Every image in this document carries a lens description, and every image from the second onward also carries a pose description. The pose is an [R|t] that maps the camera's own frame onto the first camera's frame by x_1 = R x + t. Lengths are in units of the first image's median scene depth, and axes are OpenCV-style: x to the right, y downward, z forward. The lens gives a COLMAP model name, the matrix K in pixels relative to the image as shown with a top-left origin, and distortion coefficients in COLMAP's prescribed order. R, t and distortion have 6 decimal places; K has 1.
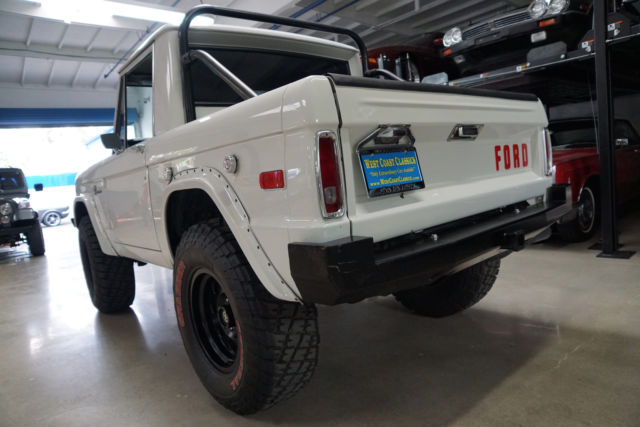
lens RADIAL K [[437.4, 0, 318.0], [0, 437.4, 220.8], [0, 0, 1]] dist [-0.141015, 0.100566]
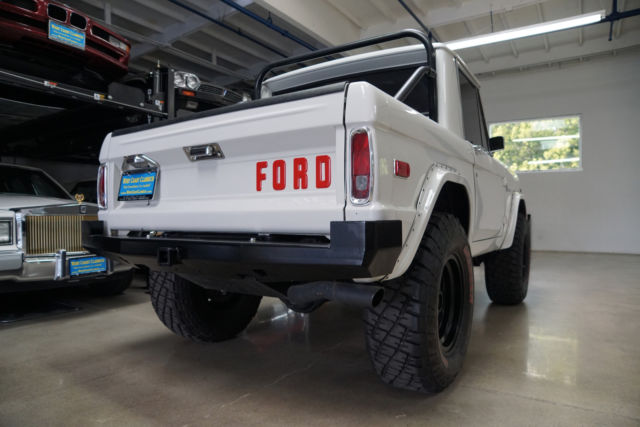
lens RADIAL K [[437.4, 0, 318.0], [0, 437.4, 220.8], [0, 0, 1]] dist [-0.141015, 0.100566]
pose [[0.280565, 0.112673, -0.953199, 1.272259], [-0.133434, 0.988022, 0.077514, -0.138894], [0.950515, 0.105441, 0.292238, 0.845402]]
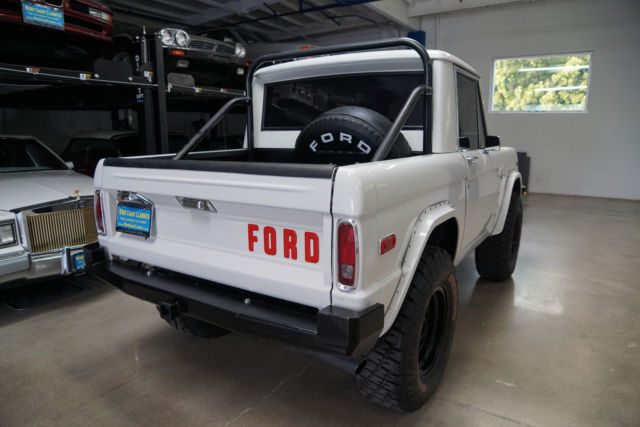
lens RADIAL K [[437.4, 0, 318.0], [0, 437.4, 220.8], [0, 0, 1]] dist [-0.141015, 0.100566]
pose [[0.280988, 0.295973, -0.912933, 1.252305], [-0.128349, 0.954301, 0.269881, -0.434390], [0.951090, 0.041341, 0.306134, 0.833103]]
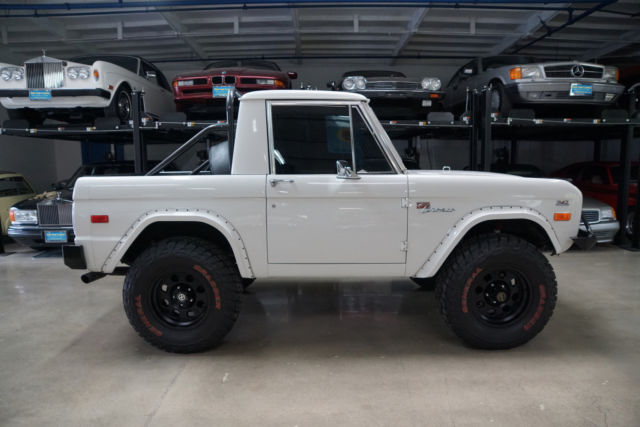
lens RADIAL K [[437.4, 0, 318.0], [0, 437.4, 220.8], [0, 0, 1]] dist [-0.141015, 0.100566]
pose [[-0.643747, 0.209707, -0.735944, 1.155819], [-0.008749, 0.959638, 0.281102, -0.601992], [0.765189, 0.187397, -0.615929, 2.690833]]
